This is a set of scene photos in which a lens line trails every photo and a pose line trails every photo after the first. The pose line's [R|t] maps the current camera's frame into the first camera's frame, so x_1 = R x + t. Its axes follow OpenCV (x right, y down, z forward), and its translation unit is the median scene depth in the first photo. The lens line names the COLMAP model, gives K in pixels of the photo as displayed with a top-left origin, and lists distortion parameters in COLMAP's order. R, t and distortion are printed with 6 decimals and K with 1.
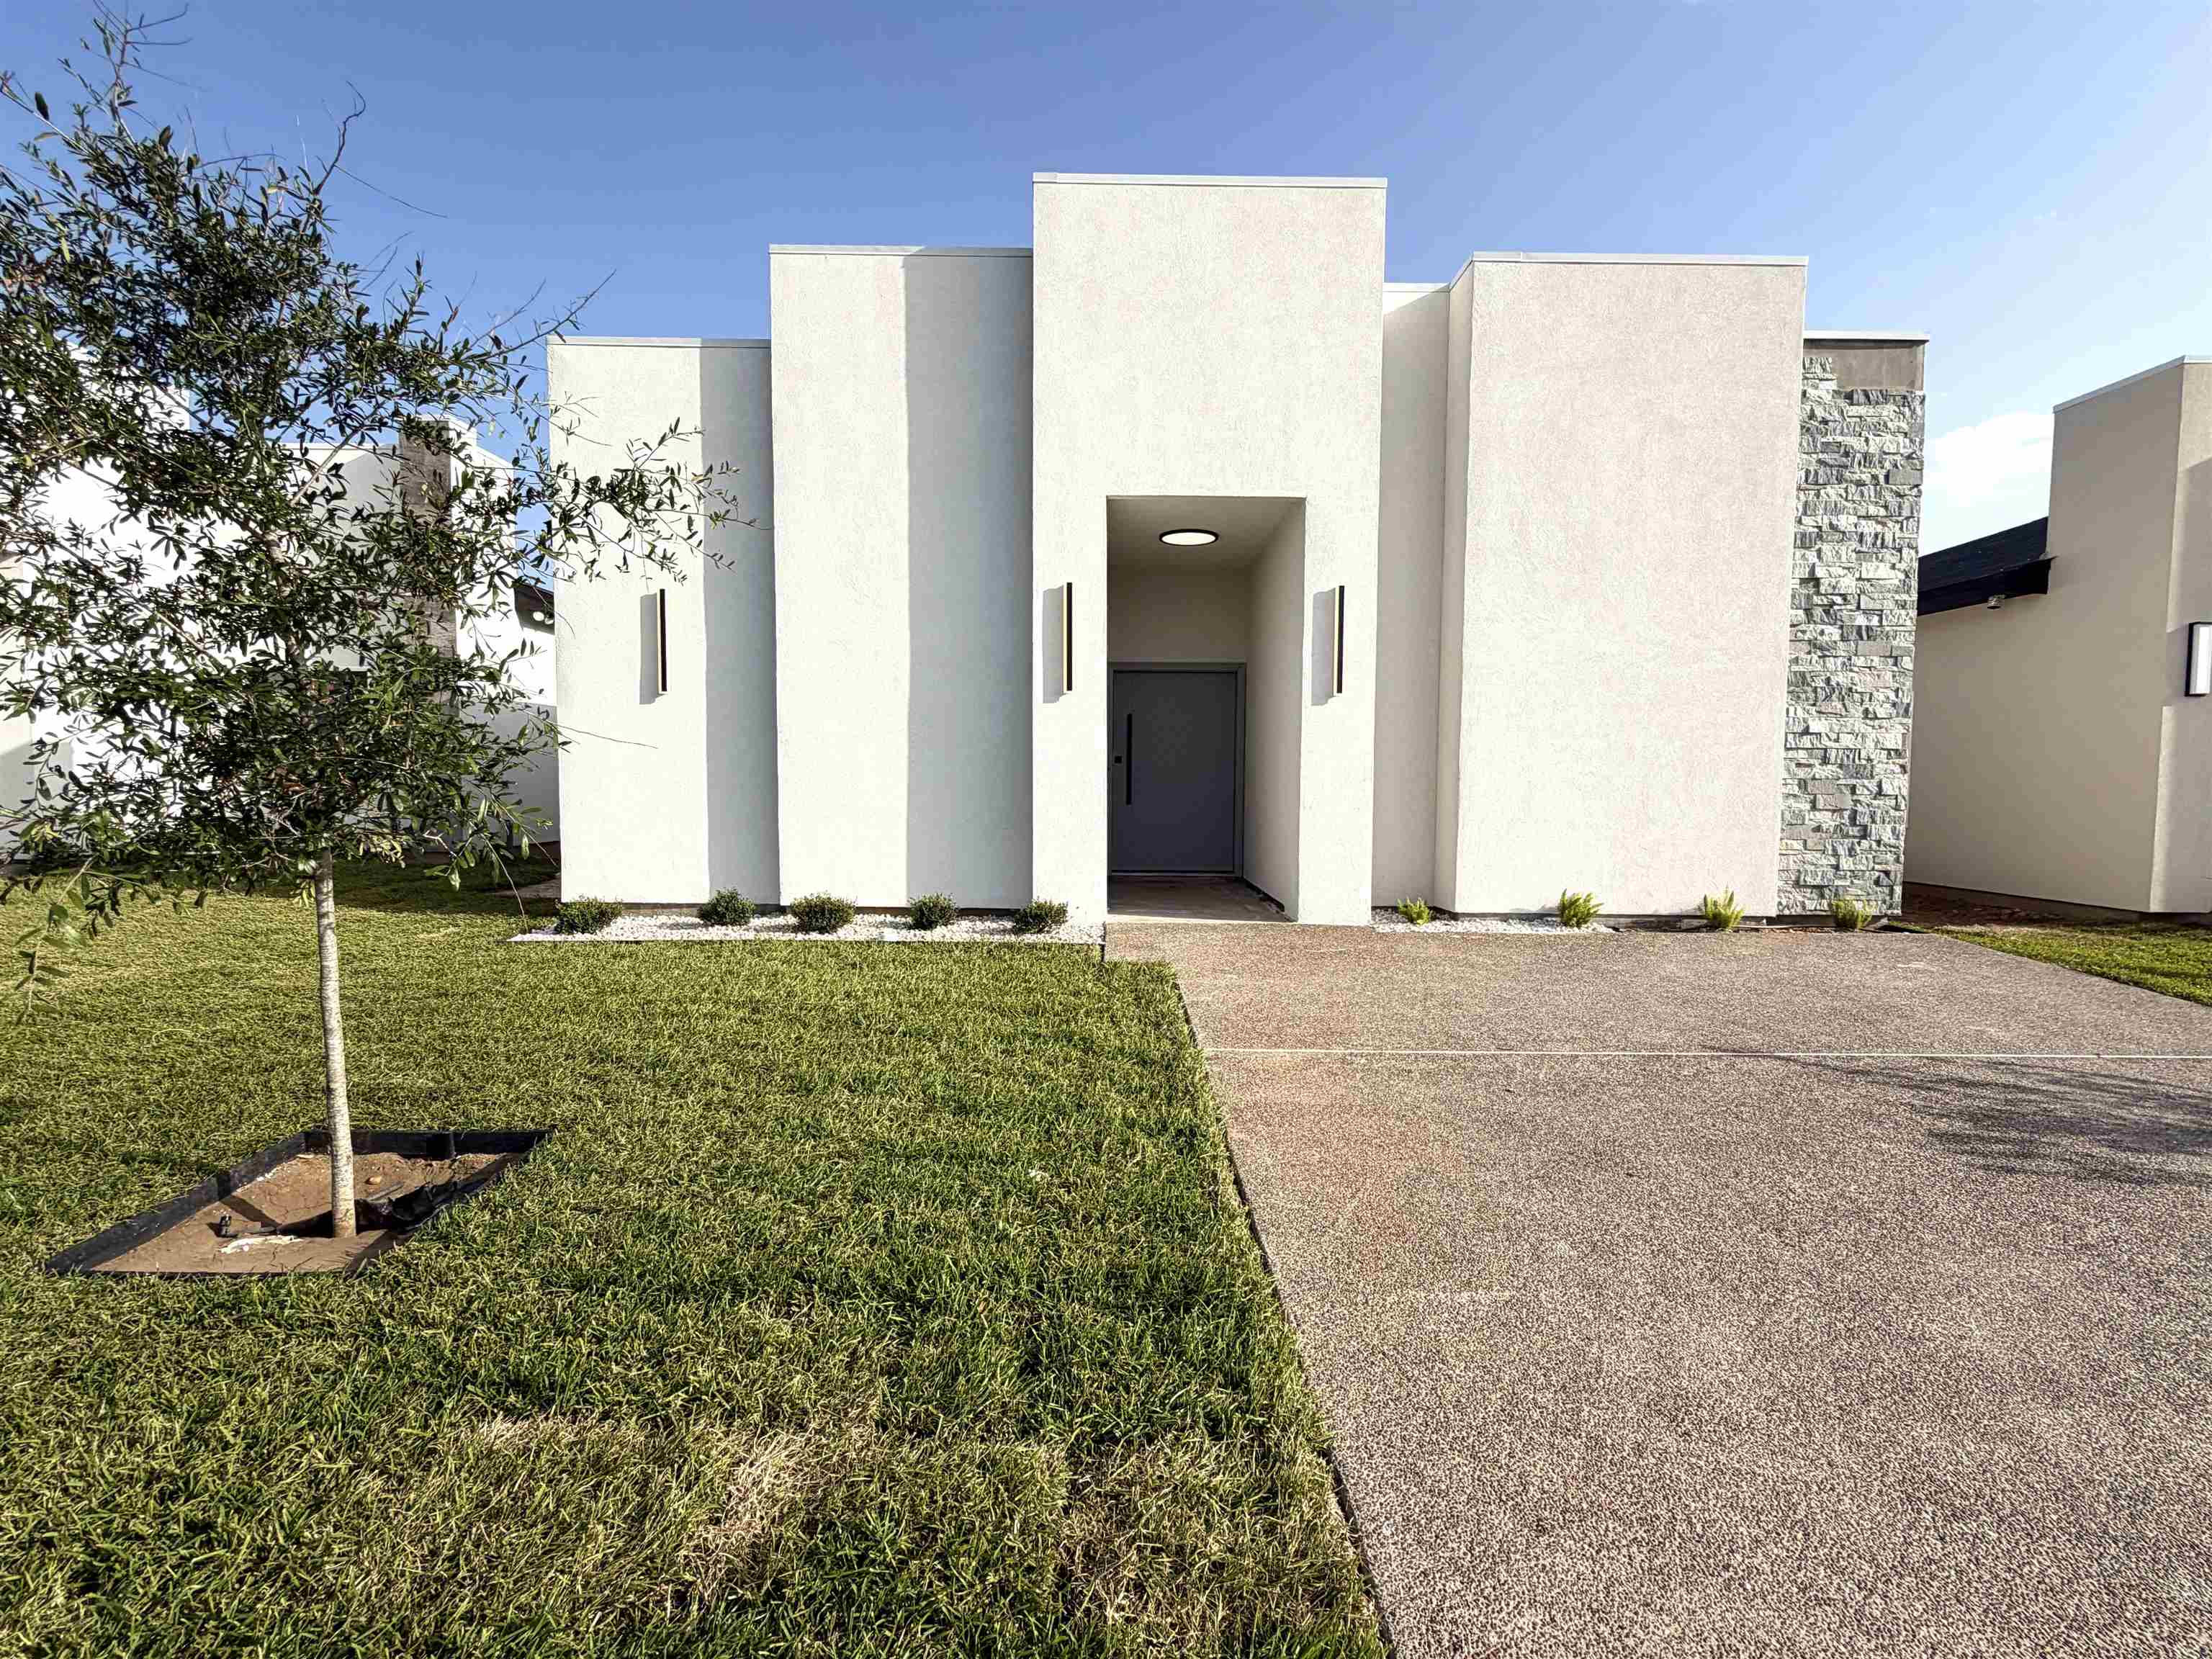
lens RADIAL K [[954.9, 0, 1116.4], [0, 954.9, 820.7], [0, 0, 1]] dist [0.001177, -0.000319]
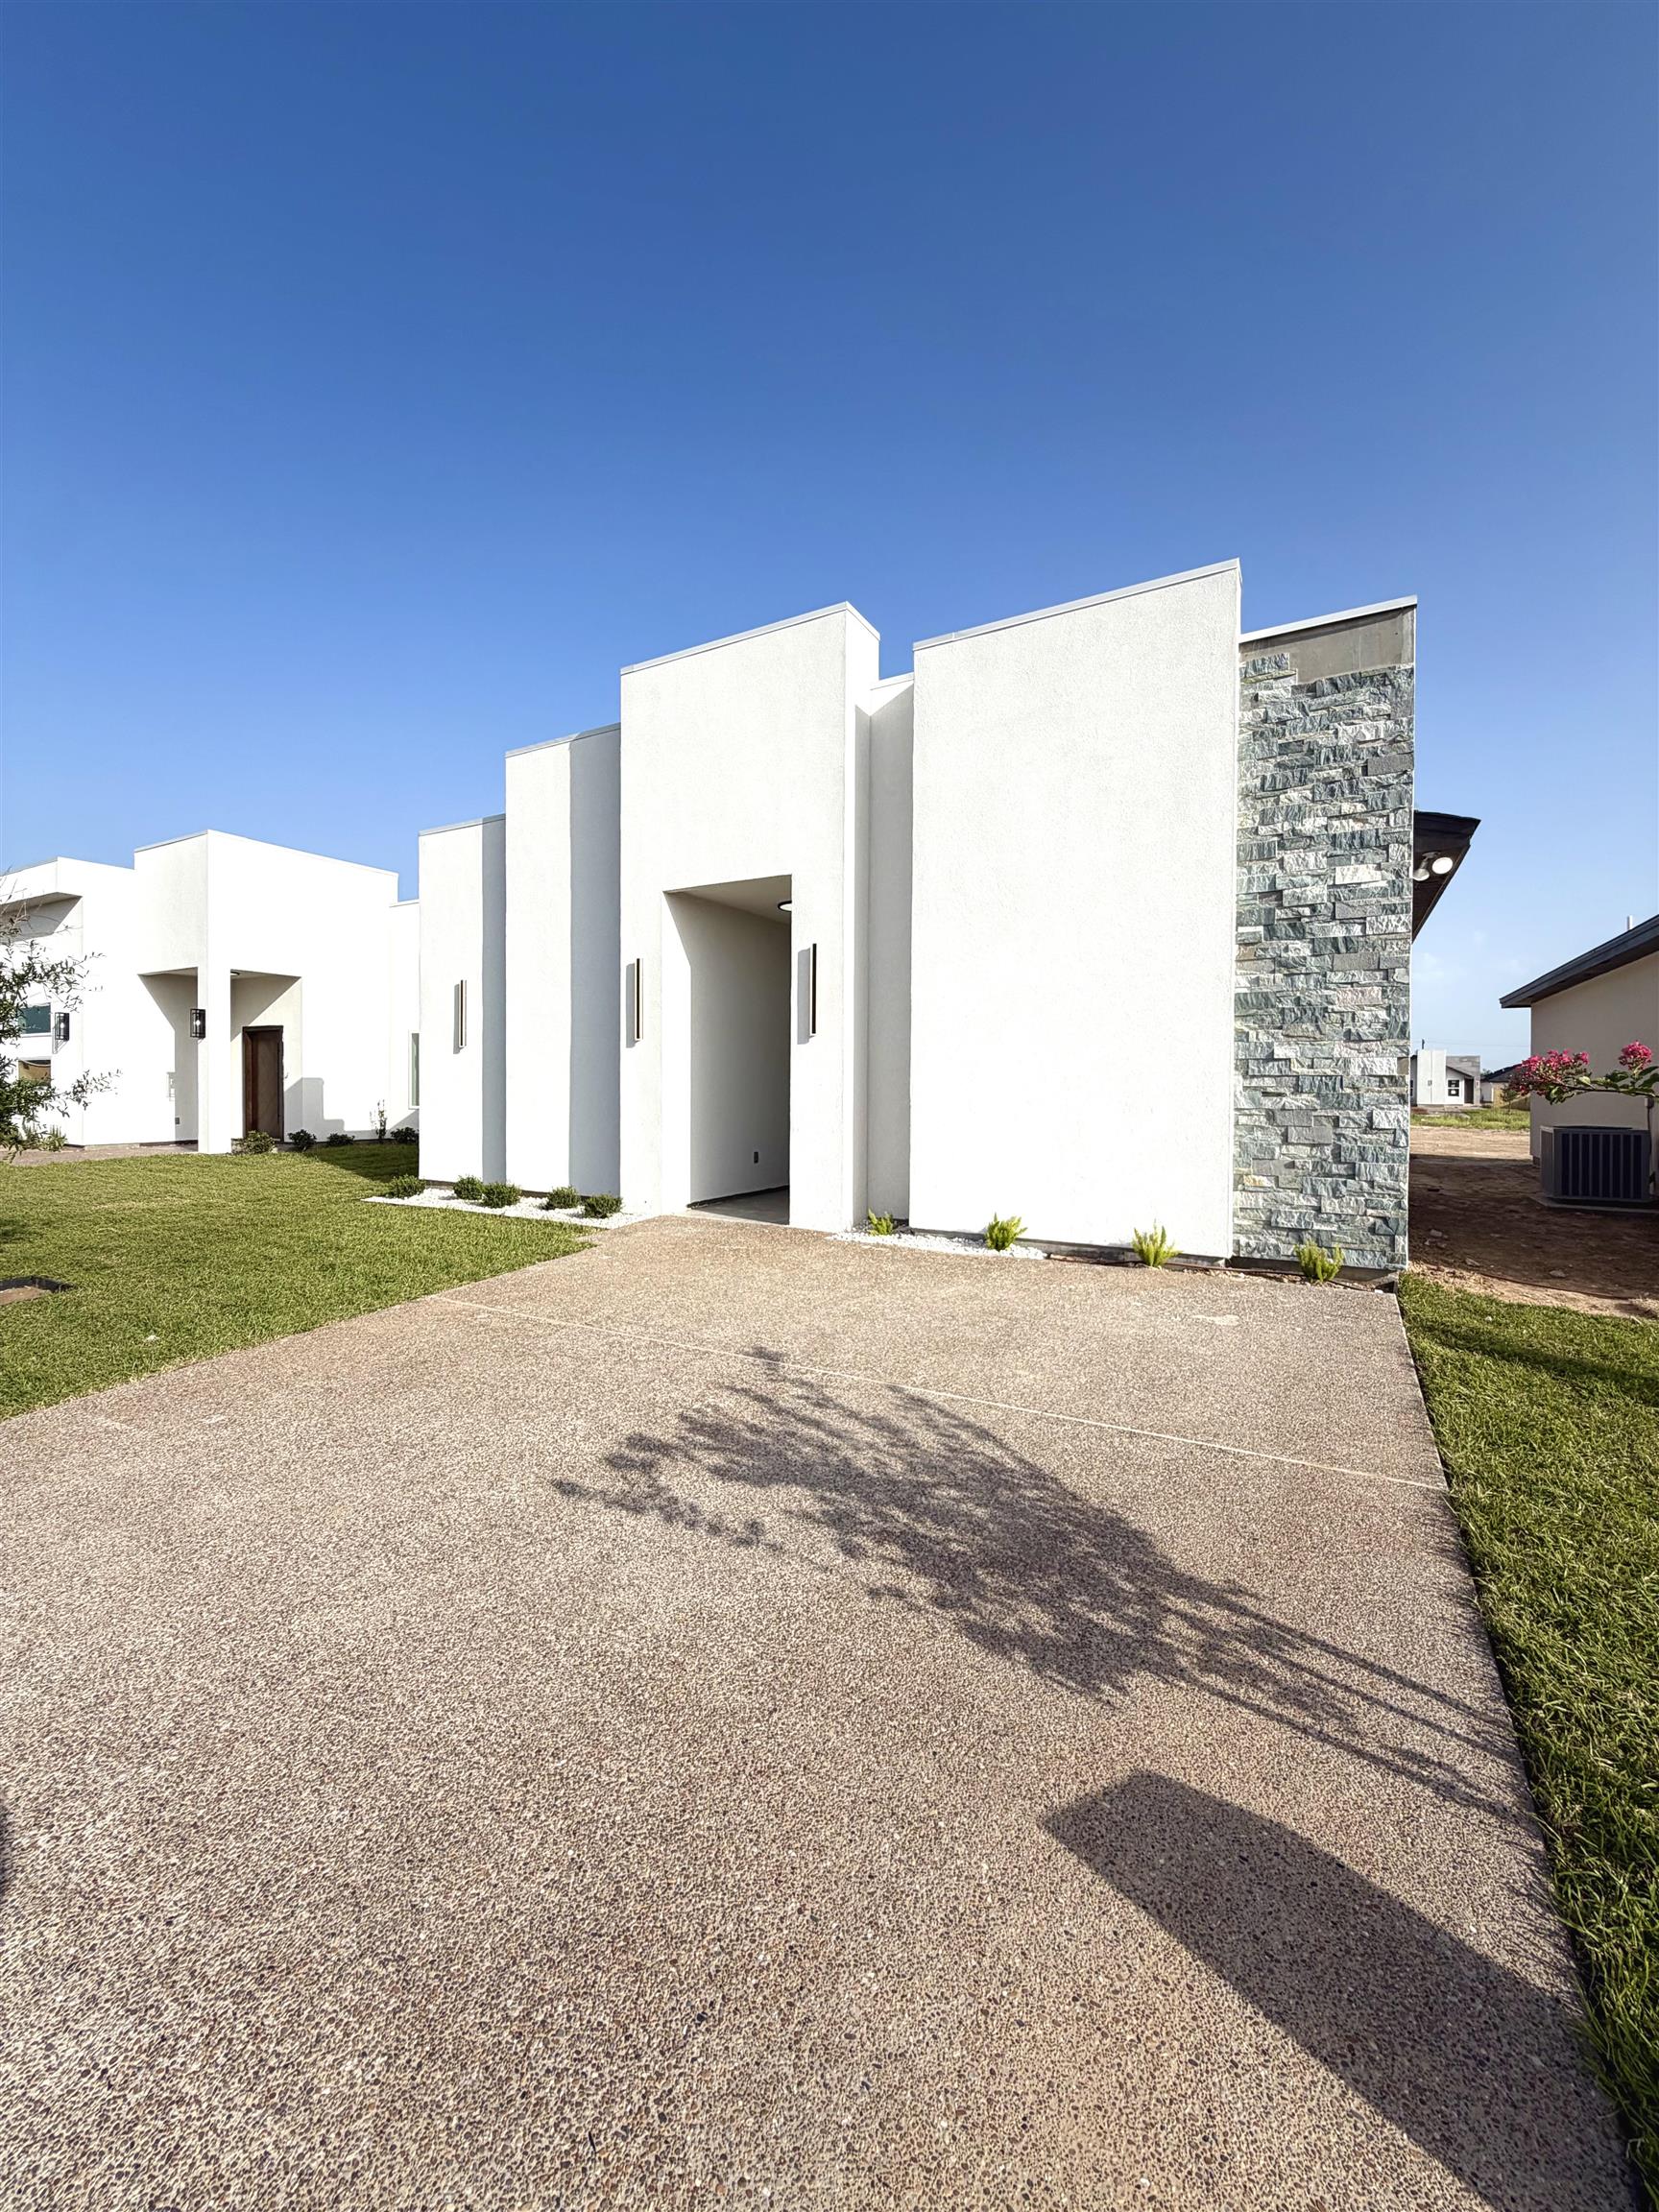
lens RADIAL K [[905.6, 0, 821.6], [0, 905.6, 1105.3], [0, 0, 1]] dist [0.000131, 0.000611]
pose [[0.862152, 0.006275, -0.506611, 0.794189], [-0.030055, 0.998796, -0.038776, -0.001229], [0.505757, 0.048657, 0.861303, 0.040691]]
